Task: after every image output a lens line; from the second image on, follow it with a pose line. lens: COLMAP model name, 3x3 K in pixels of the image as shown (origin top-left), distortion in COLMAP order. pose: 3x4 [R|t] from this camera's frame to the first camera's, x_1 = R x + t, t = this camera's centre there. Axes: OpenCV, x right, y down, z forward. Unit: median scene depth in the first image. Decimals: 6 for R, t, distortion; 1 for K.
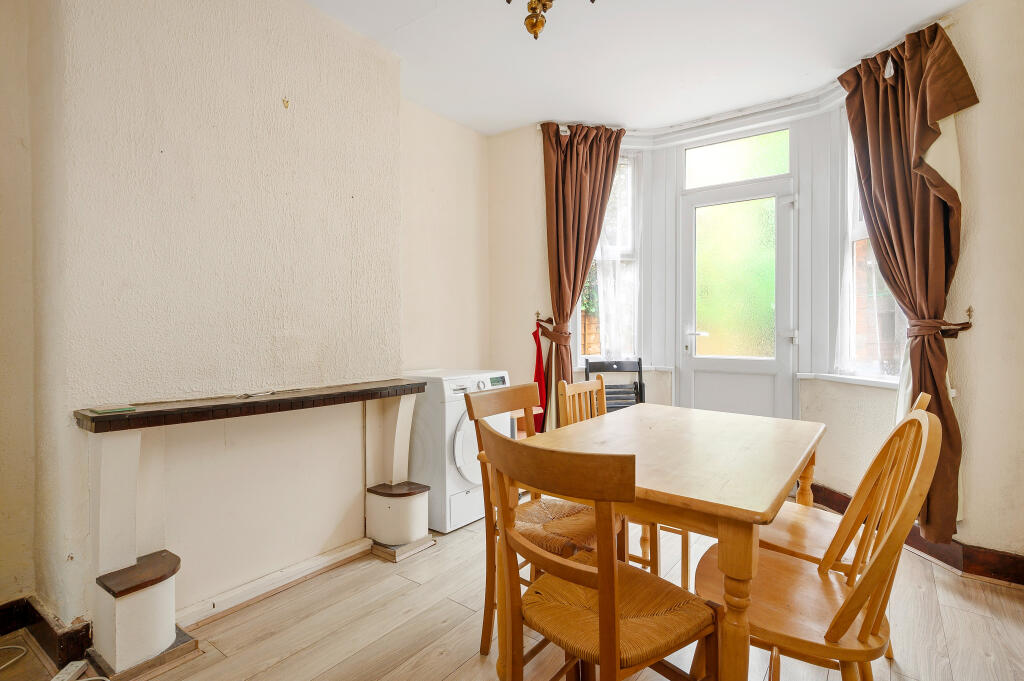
lens RADIAL K [[499.6, 0, 510.5], [0, 499.6, 332.3], [0, 0, 1]] dist [-0.001045, -0.000319]
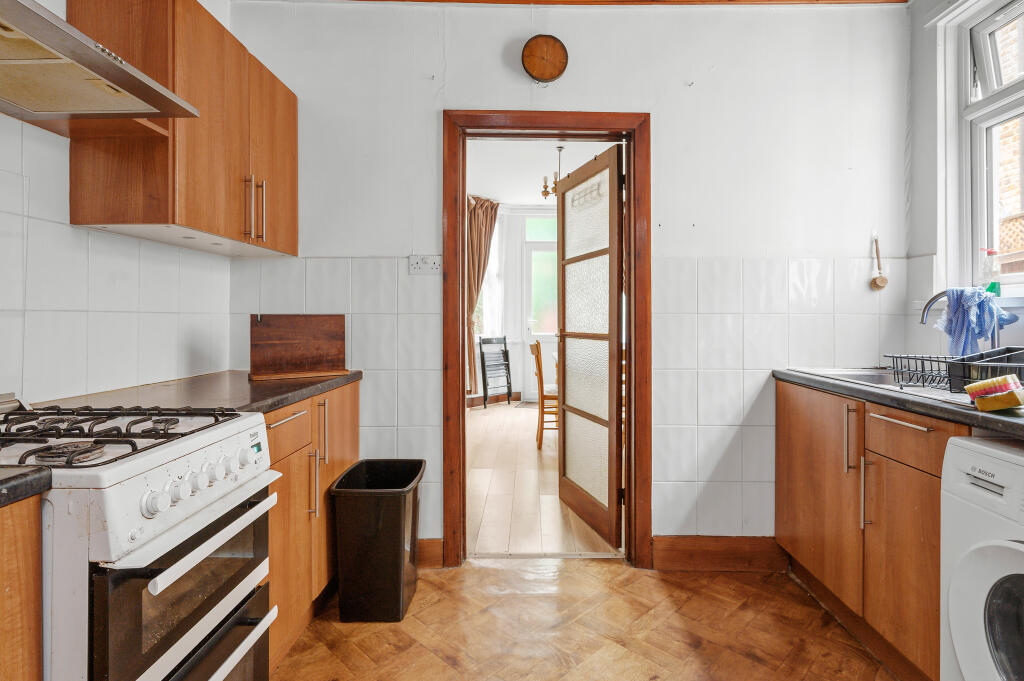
lens RADIAL K [[525.8, 0, 510.3], [0, 525.8, 315.9], [0, 0, 1]] dist [-0.001028, -0.000750]
pose [[0.821528, 0.003380, 0.570159, -0.789239], [0.001370, 0.999968, -0.007902, -0.001950], [-0.570167, 0.007272, 0.821497, -0.520039]]
